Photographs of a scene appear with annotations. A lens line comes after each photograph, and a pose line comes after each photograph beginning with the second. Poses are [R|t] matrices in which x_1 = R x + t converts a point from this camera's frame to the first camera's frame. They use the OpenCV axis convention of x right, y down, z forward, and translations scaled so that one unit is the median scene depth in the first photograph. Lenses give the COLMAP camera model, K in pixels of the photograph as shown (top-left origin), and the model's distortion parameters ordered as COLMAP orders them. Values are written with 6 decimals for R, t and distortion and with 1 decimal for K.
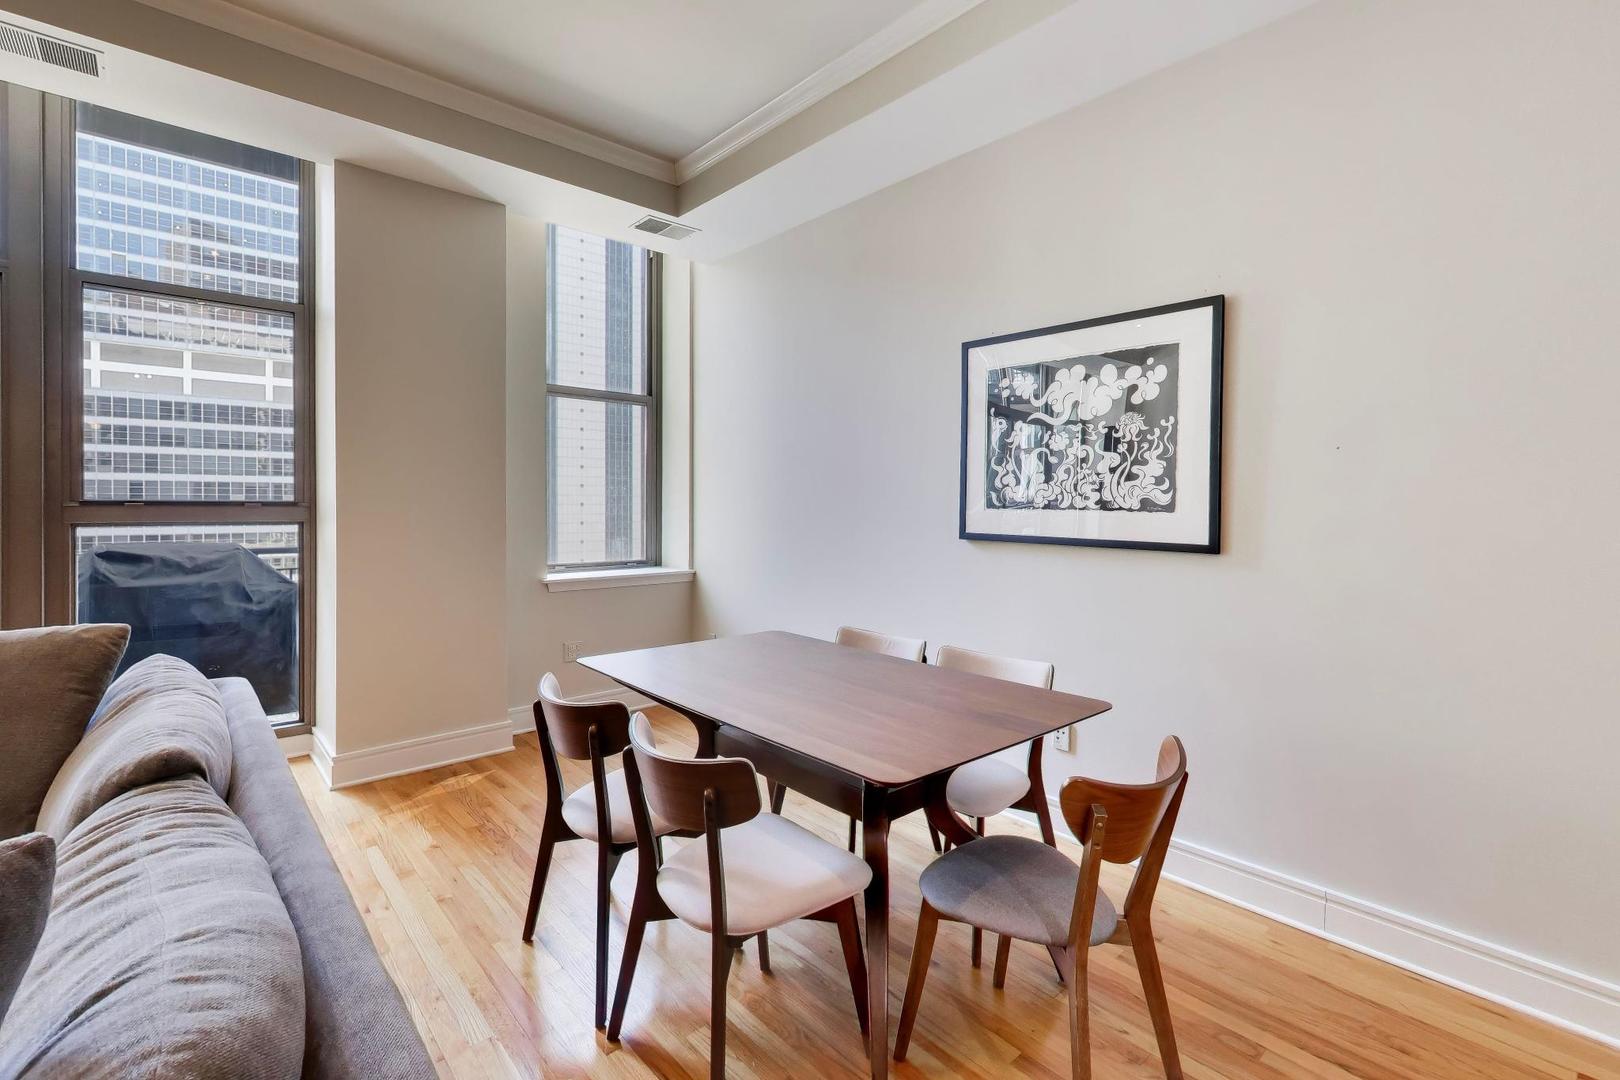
lens RADIAL K [[719.5, 0, 815.2], [0, 719.5, 510.8], [0, 0, 1]] dist [0.001740, 0.000052]
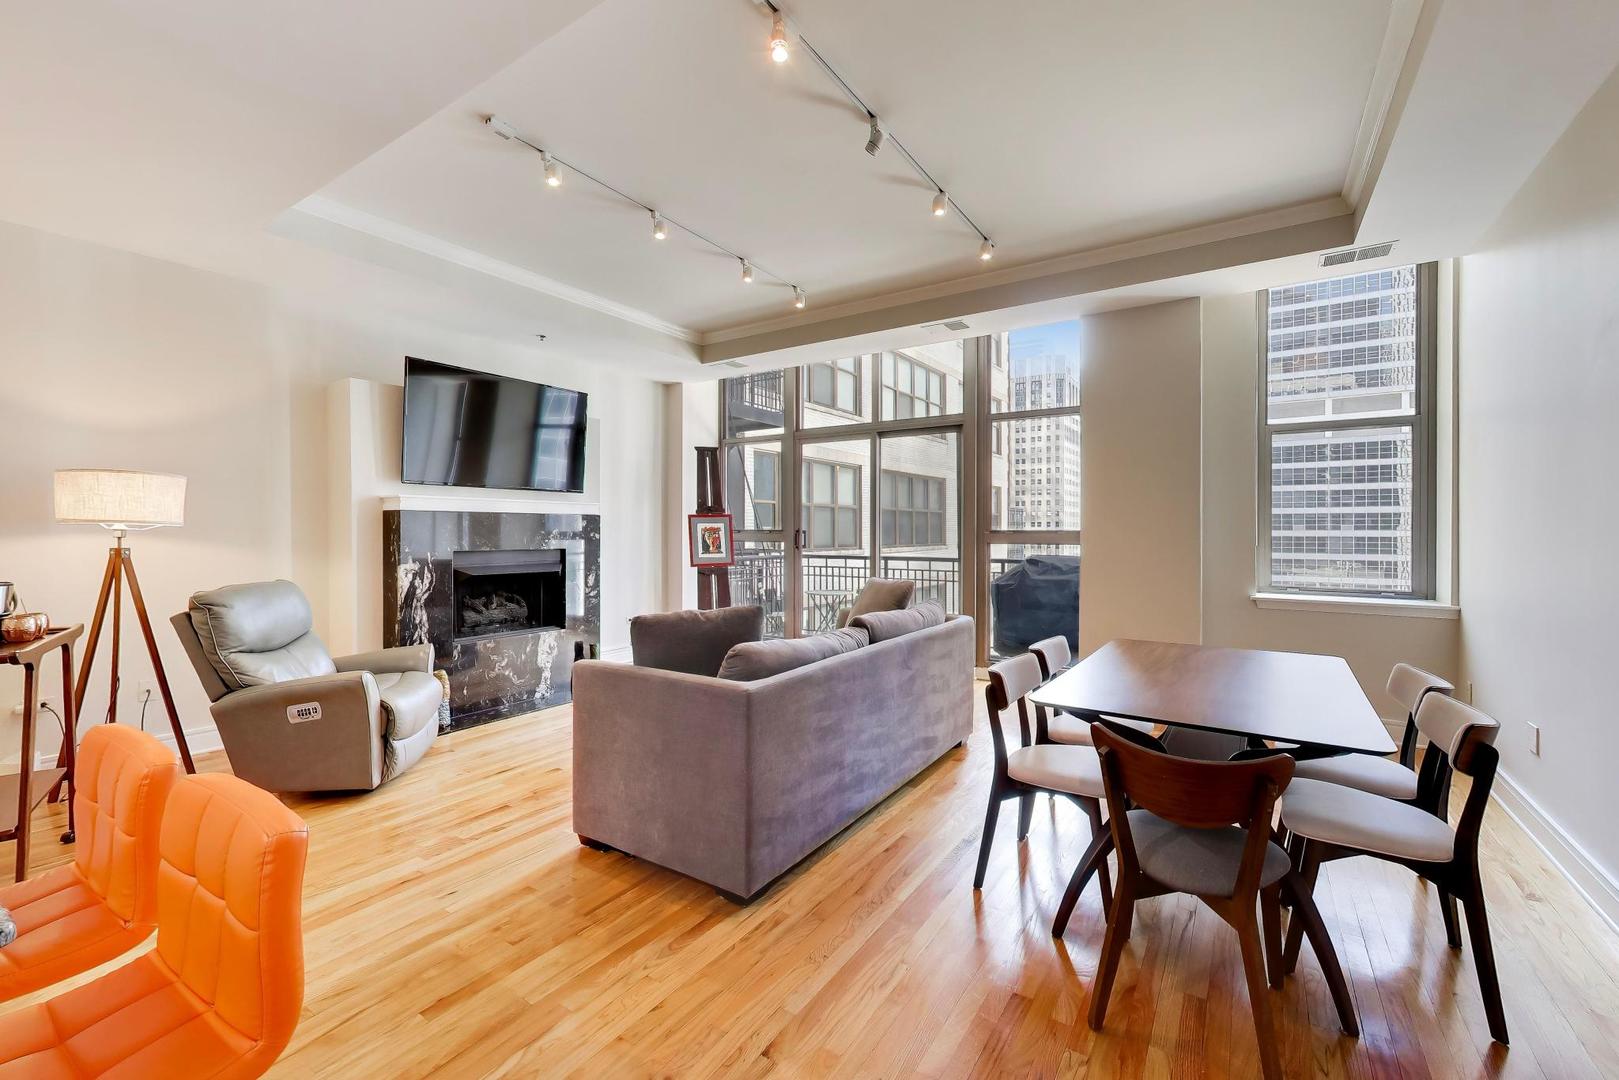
lens RADIAL K [[676.9, 0, 807.8], [0, 676.9, 533.5], [0, 0, 1]] dist [0.000451, 0.000029]
pose [[0.252123, -0.000840, -0.967695, 0.491339], [-0.008541, 0.999959, -0.003094, 0.003144], [0.967658, 0.009045, 0.252105, 0.030463]]
